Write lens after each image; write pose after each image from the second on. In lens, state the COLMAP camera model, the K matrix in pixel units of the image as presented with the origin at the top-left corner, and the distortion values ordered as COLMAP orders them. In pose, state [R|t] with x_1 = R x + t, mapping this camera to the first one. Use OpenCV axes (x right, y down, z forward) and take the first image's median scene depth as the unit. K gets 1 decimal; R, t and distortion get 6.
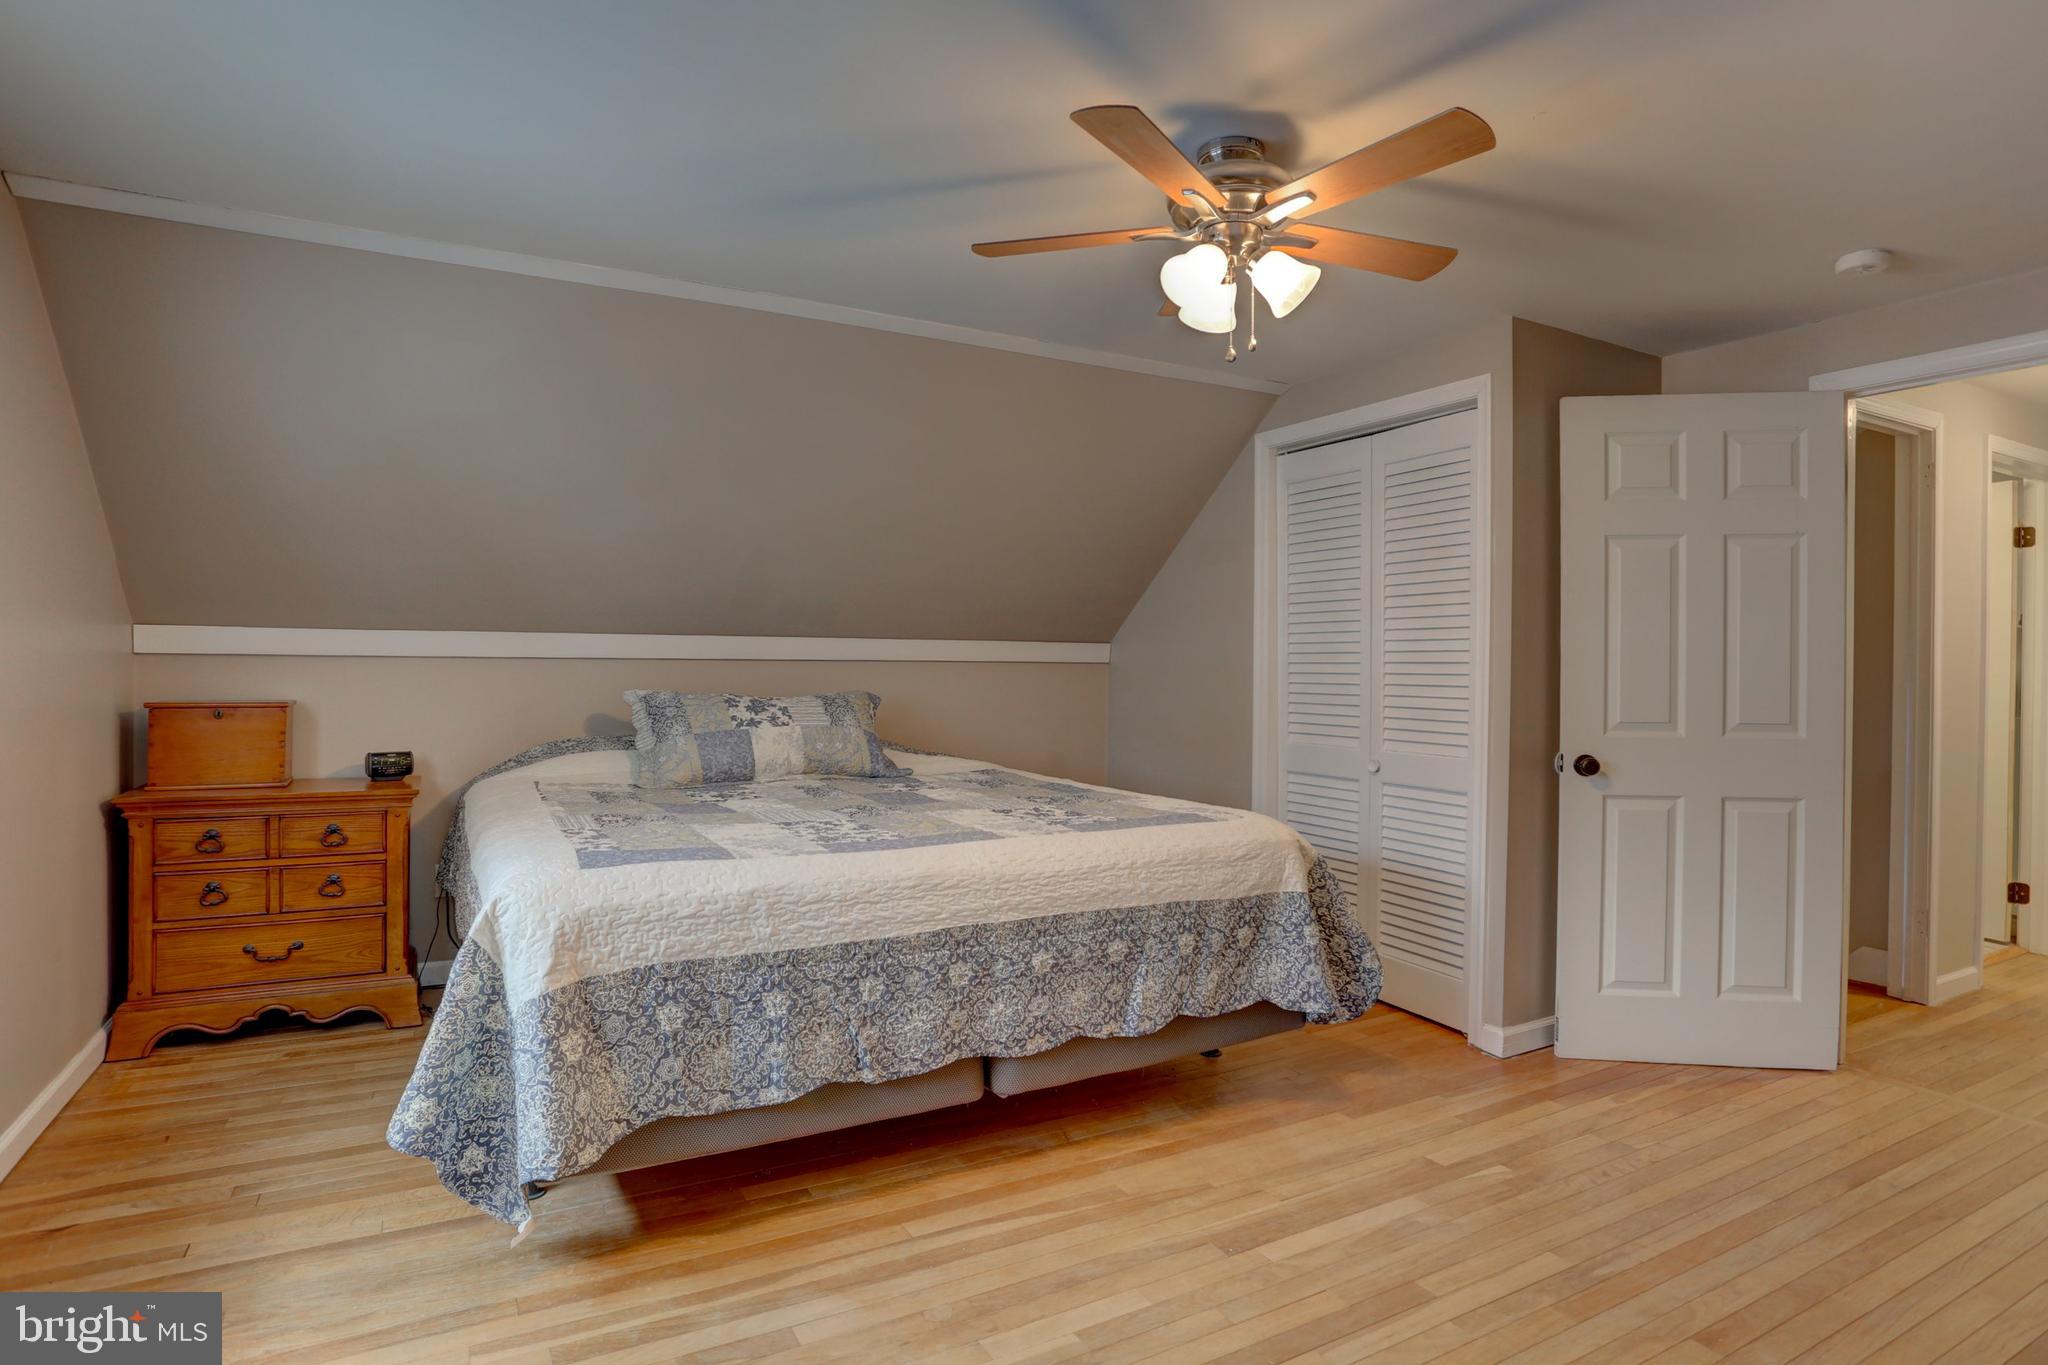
lens RADIAL K [[1020.7, 0, 1024.0], [0, 1020.7, 682.5], [0, 0, 1]] dist [-0.070776, 0.032930]
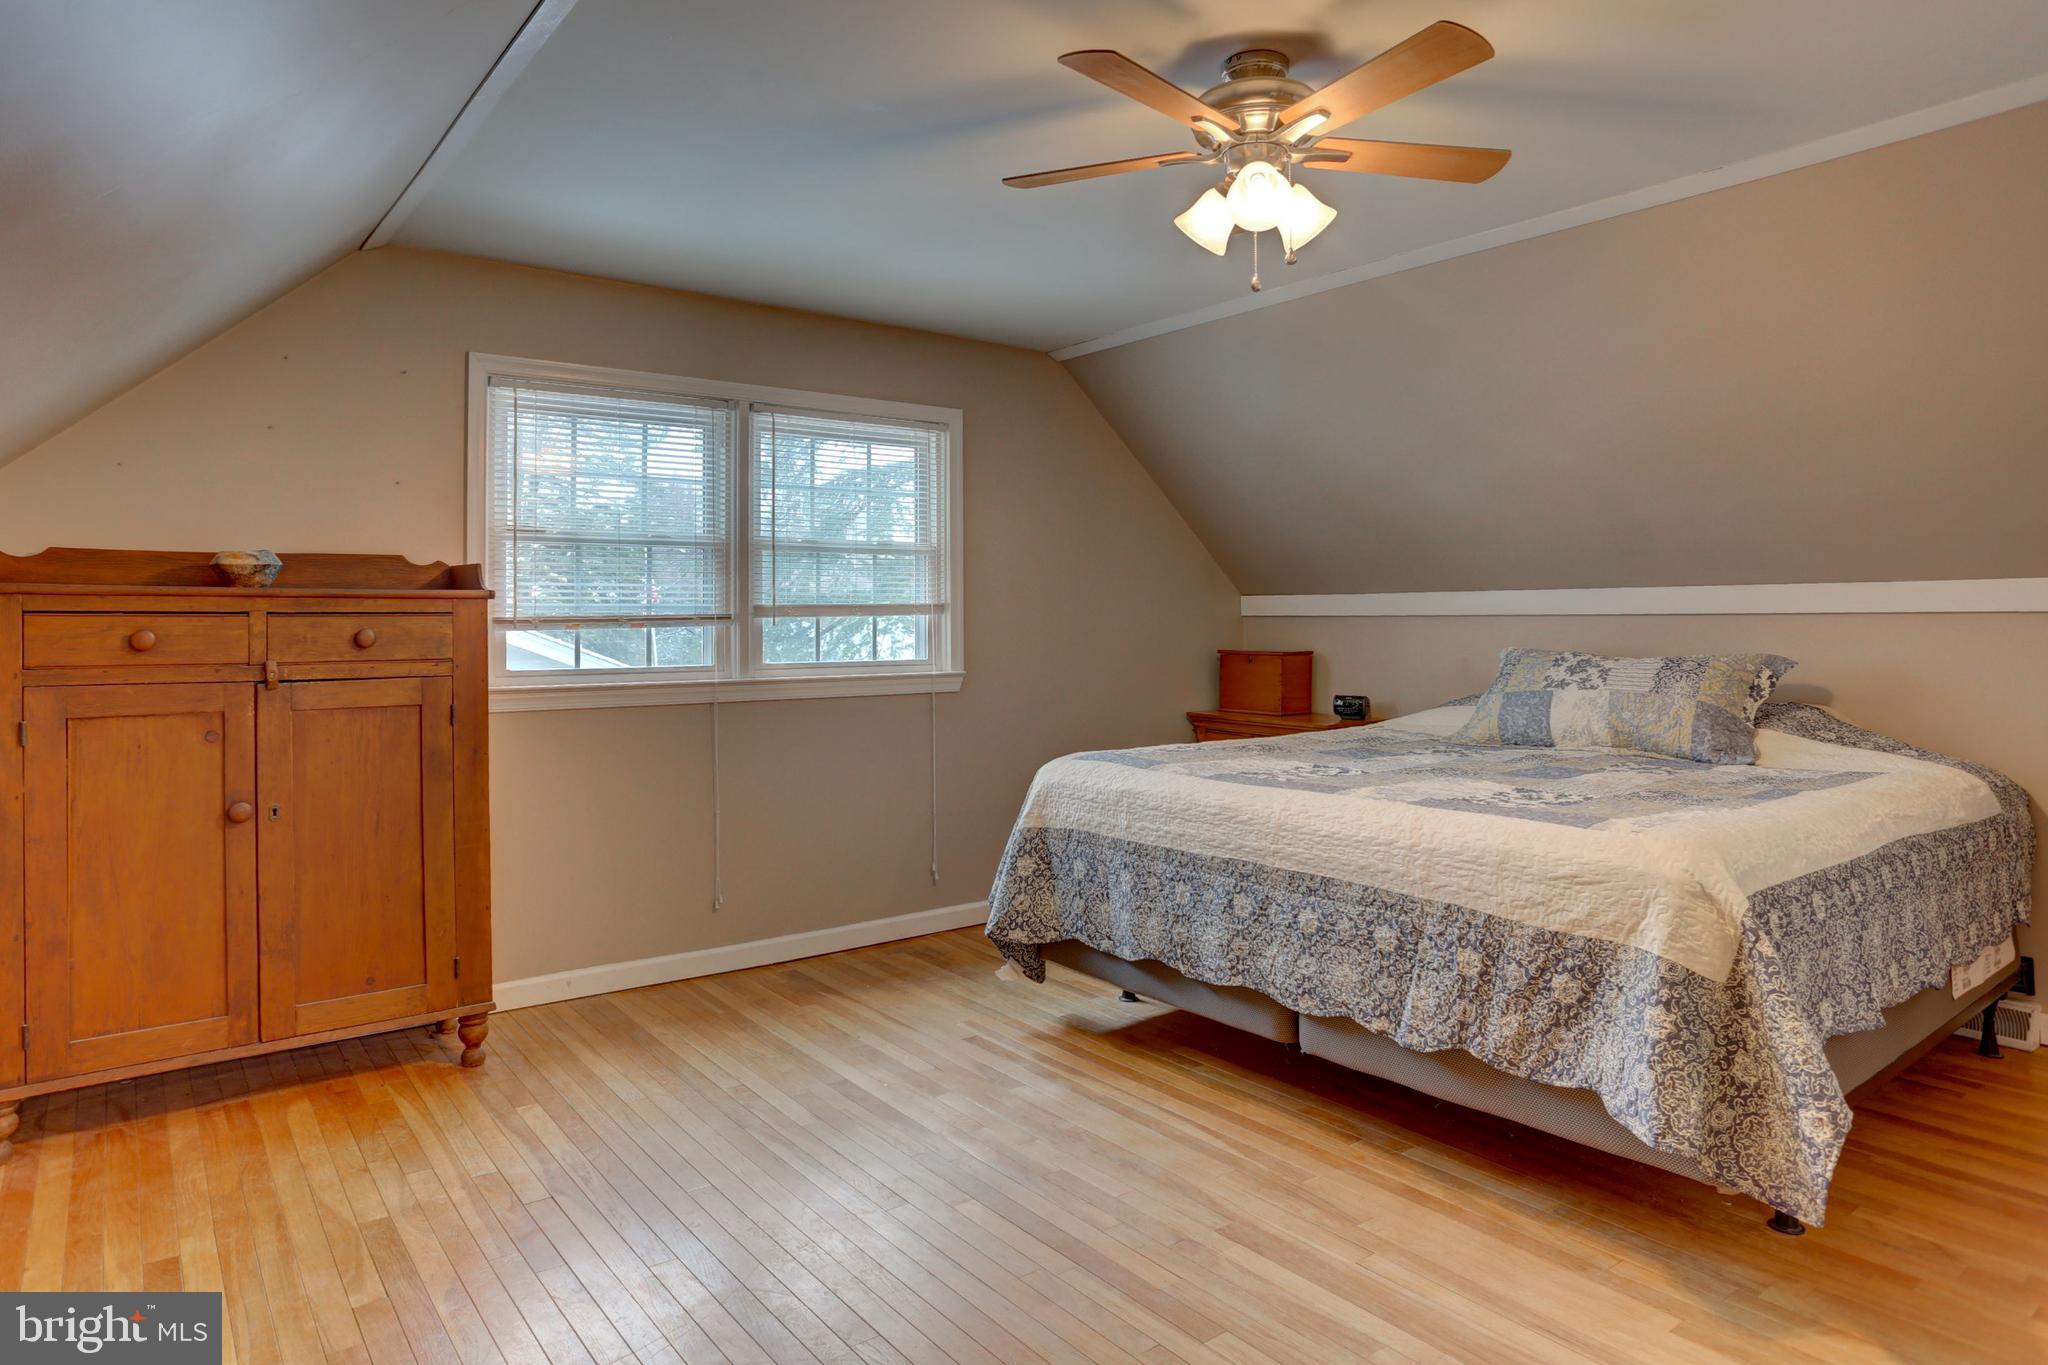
lens RADIAL K [[1261.3, 0, 1018.0], [0, 1261.3, 655.8], [0, 0, 1]] dist [-0.003200, -0.000363]
pose [[0.166038, 0.017228, -0.985969, 1.142962], [-0.013183, 0.999797, 0.015249, 0.005789], [0.986031, 0.010466, 0.166231, 0.511287]]
